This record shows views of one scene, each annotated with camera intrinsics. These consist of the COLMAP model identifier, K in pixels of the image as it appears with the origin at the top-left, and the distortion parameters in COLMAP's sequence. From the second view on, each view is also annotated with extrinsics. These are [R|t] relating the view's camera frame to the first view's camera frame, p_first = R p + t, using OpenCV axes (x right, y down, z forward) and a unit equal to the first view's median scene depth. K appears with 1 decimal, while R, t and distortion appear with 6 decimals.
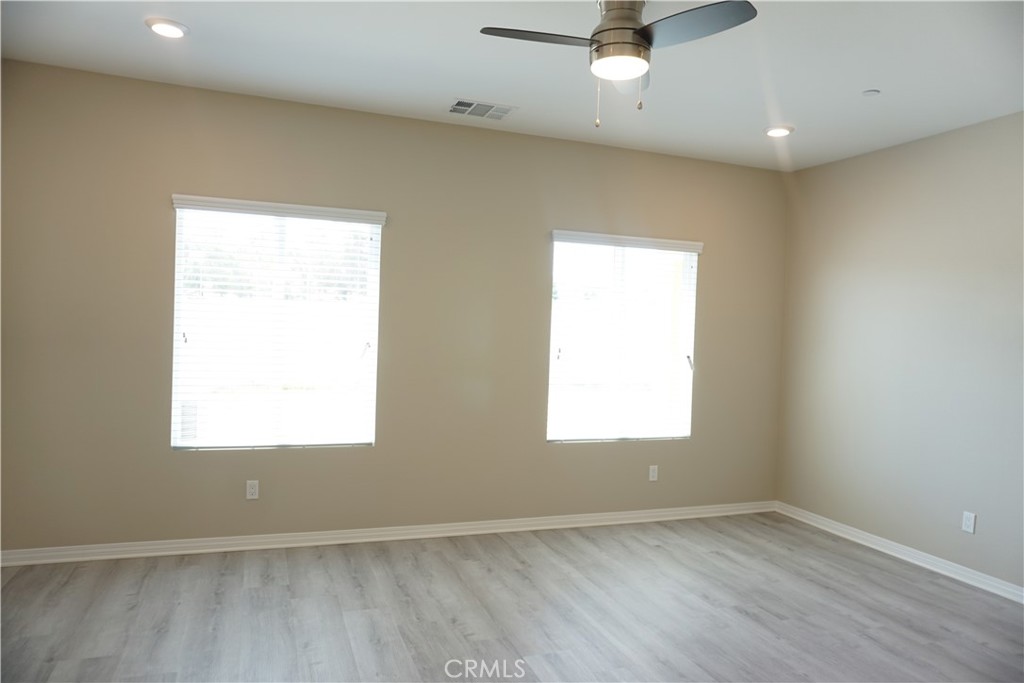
lens RADIAL K [[684.8, 0, 514.6], [0, 684.8, 338.3], [0, 0, 1]] dist [-0.052910, 0.034718]
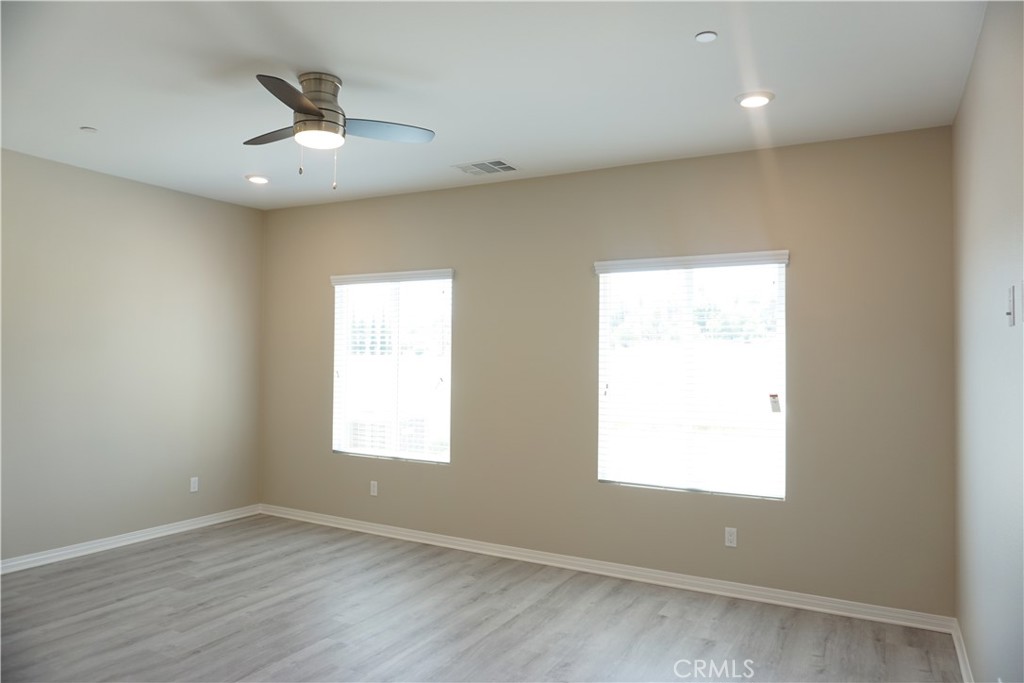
lens RADIAL K [[684.8, 0, 516.6], [0, 684.8, 333.5], [0, 0, 1]] dist [-0.052910, 0.034718]
pose [[0.657136, -0.055321, -0.751739, 0.765144], [-0.005474, 0.996927, -0.078150, 0.021787], [0.753752, 0.055470, 0.654814, 0.298343]]
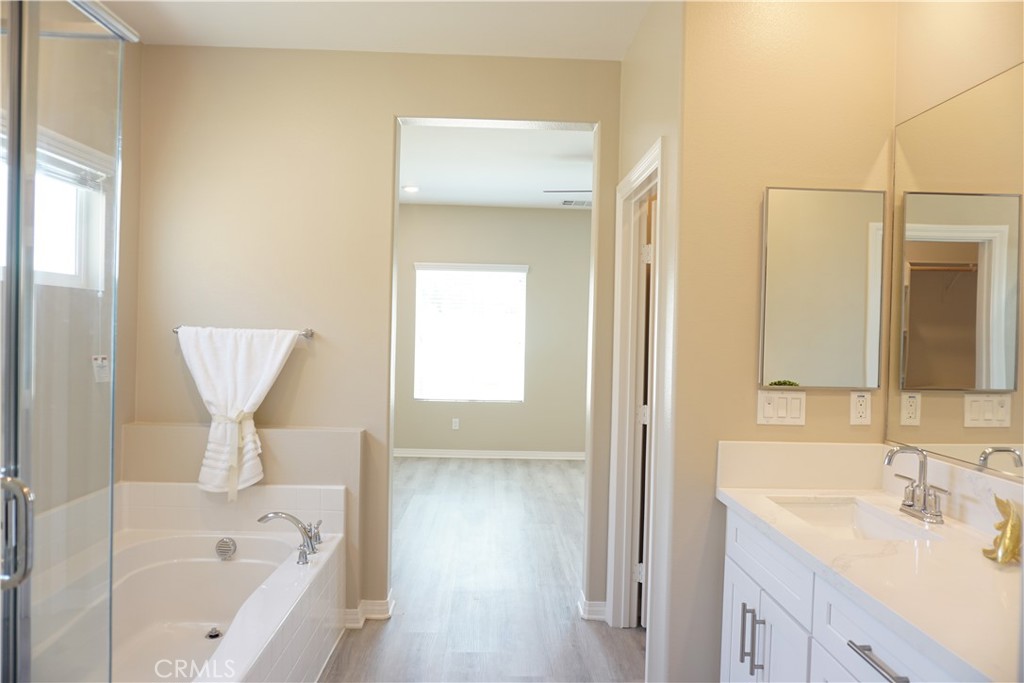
lens RADIAL K [[684.8, 0, 513.4], [0, 684.8, 342.4], [0, 0, 1]] dist [-0.052910, 0.034718]
pose [[0.946425, -0.012799, -0.322671, 0.321056], [0.007751, 0.999827, -0.016924, 0.036394], [0.322832, 0.013516, 0.946360, -0.619385]]
